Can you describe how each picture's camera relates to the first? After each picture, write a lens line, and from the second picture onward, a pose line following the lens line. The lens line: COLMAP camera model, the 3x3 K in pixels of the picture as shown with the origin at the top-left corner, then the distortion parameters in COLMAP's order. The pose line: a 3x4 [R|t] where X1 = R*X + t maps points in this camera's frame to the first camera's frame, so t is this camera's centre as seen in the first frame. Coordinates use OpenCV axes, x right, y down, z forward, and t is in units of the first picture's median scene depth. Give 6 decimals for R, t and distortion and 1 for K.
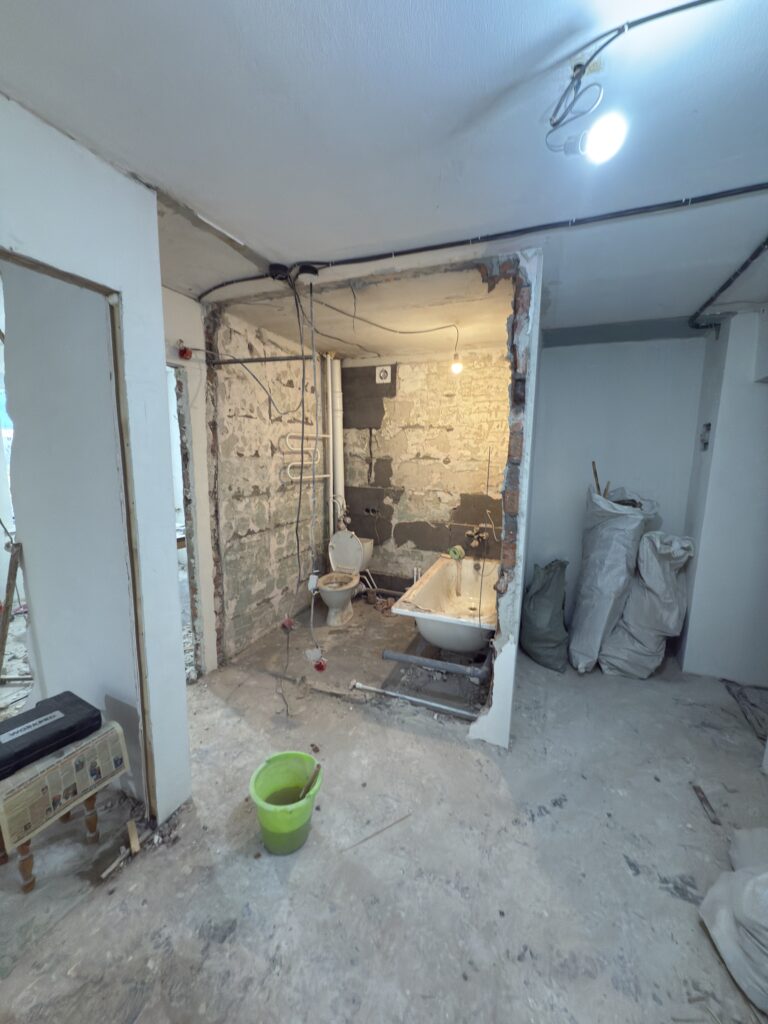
lens RADIAL K [[405.8, 0, 389.2], [0, 405.8, 513.6], [0, 0, 1]] dist [0.000097, 0.000080]
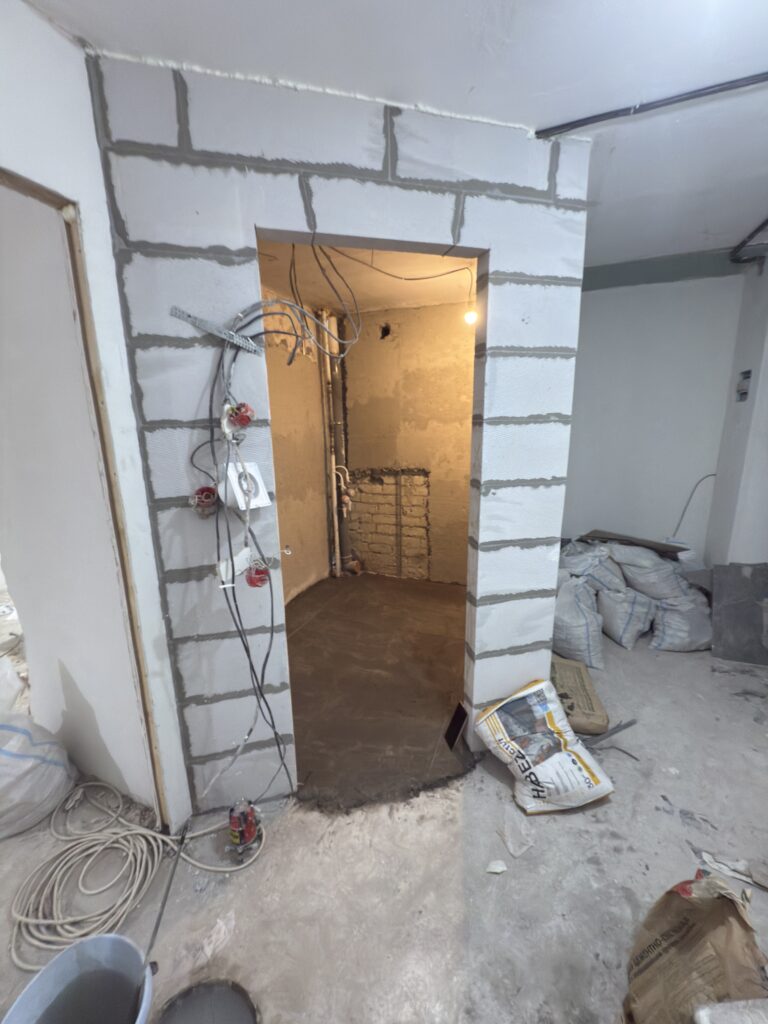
lens RADIAL K [[405.8, 0, 389.2], [0, 405.8, 513.6], [0, 0, 1]] dist [0.000097, 0.000080]
pose [[0.999138, -0.037061, 0.018695, -0.053925], [0.035850, 0.997466, 0.061445, 0.015220], [-0.020925, -0.060721, 0.997935, 0.093883]]
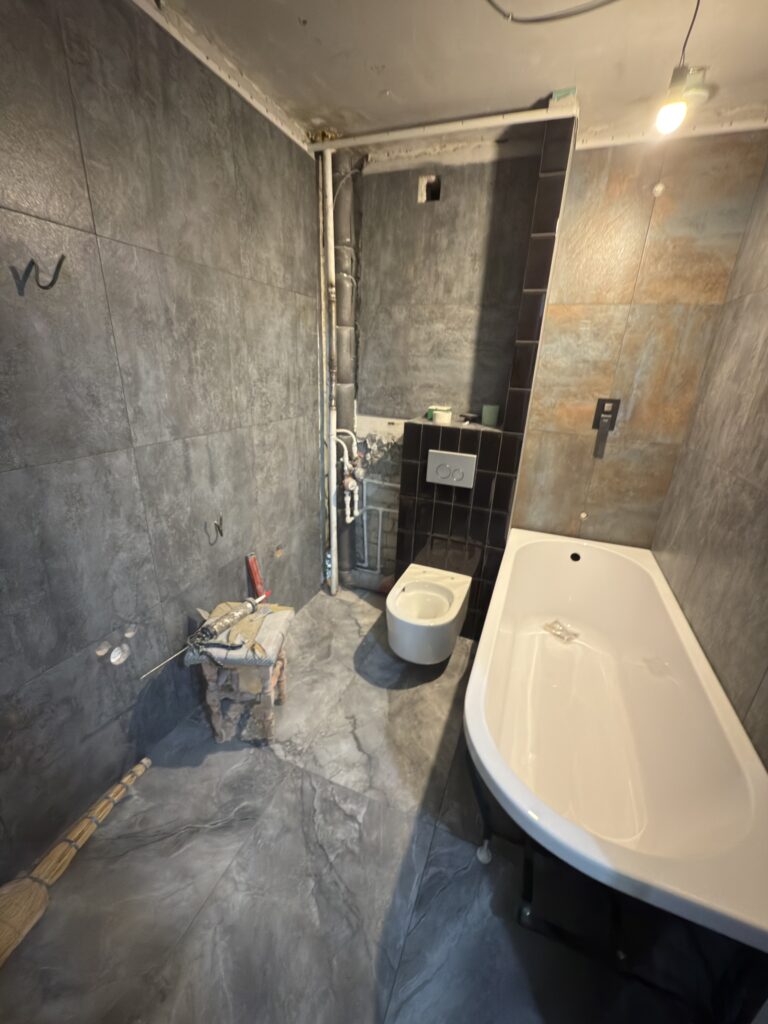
lens RADIAL K [[405.8, 0, 389.2], [0, 405.8, 513.6], [0, 0, 1]] dist [0.000097, 0.000080]
pose [[0.999532, 0.026201, 0.015765, -0.104447], [-0.028845, 0.979022, 0.201700, -0.074829], [-0.010150, -0.202061, 0.979320, 0.636069]]
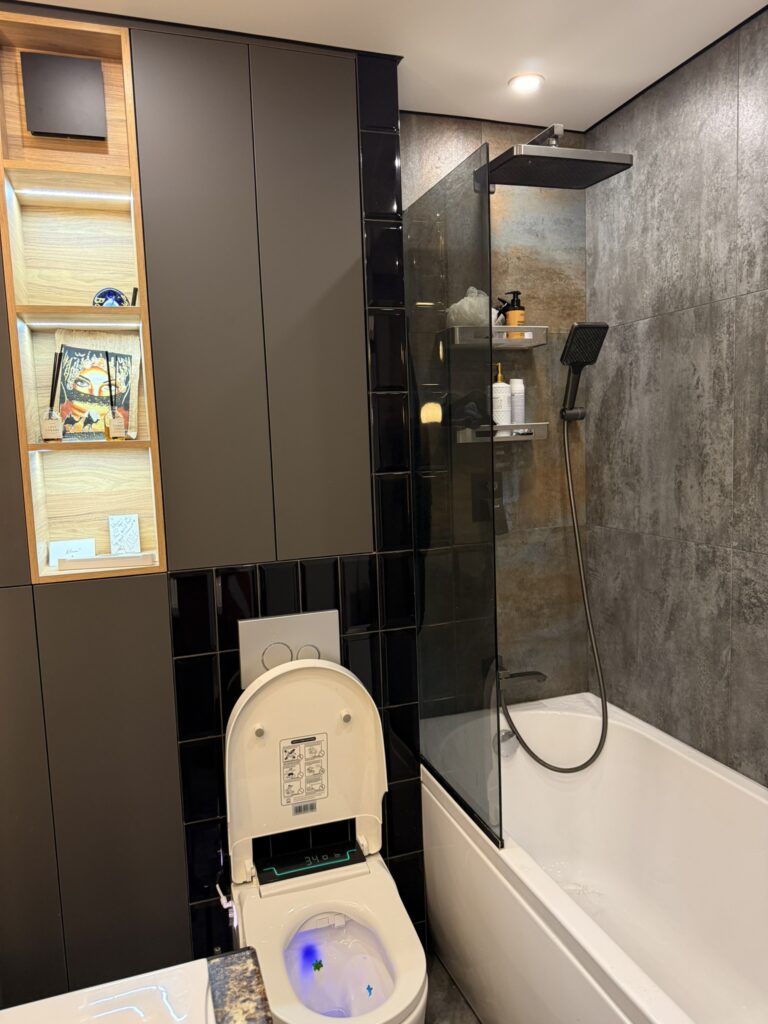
lens RADIAL K [[730.3, 0, 384.0], [0, 730.3, 512.0], [0, 0, 1]] dist [-0.002189, -0.001107]
pose [[0.757045, -0.117666, 0.642679, -0.286199], [0.153466, 0.988154, 0.000143, -0.109154], [-0.635083, 0.098521, 0.766135, 0.812438]]
